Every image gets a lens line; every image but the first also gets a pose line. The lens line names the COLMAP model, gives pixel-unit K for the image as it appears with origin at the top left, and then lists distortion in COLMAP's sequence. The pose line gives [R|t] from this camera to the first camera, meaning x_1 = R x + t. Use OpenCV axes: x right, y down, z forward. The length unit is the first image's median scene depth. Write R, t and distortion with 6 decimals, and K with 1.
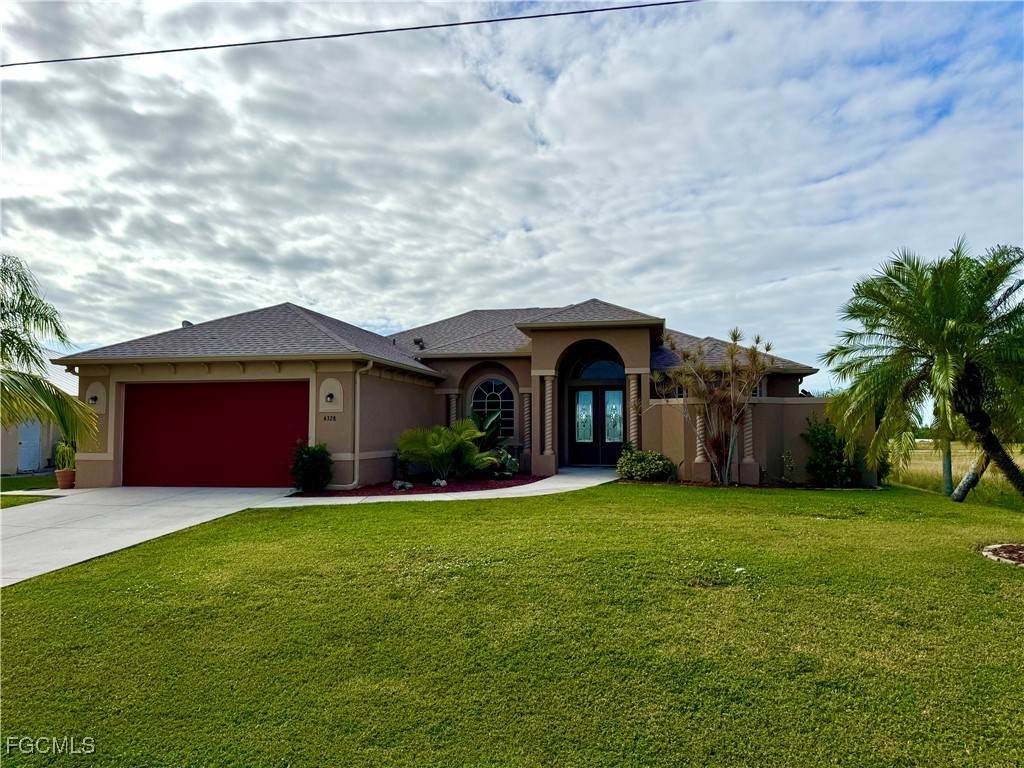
lens RADIAL K [[710.1, 0, 510.0], [0, 710.1, 386.9], [0, 0, 1]] dist [0.082014, -0.126551]
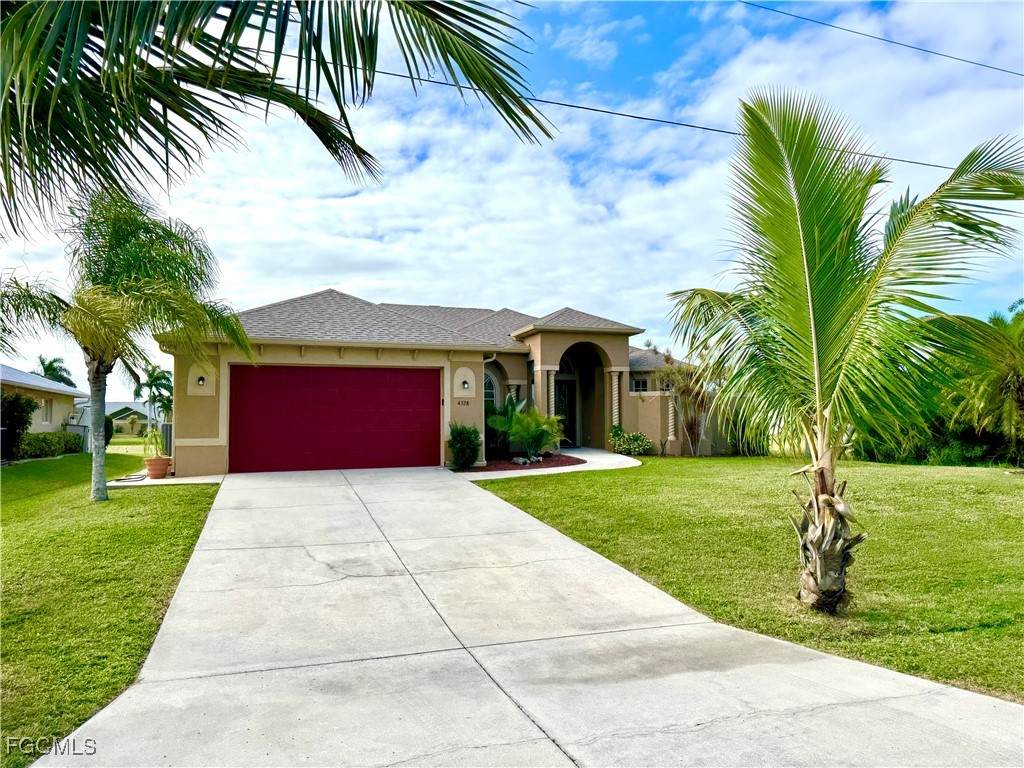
lens RADIAL K [[710.1, 0, 510.0], [0, 710.1, 386.9], [0, 0, 1]] dist [0.082014, -0.126551]
pose [[0.869762, 0.022266, 0.492970, -0.605134], [-0.025756, 0.999668, 0.000291, 0.013689], [-0.492799, -0.012950, 0.870047, 0.001353]]
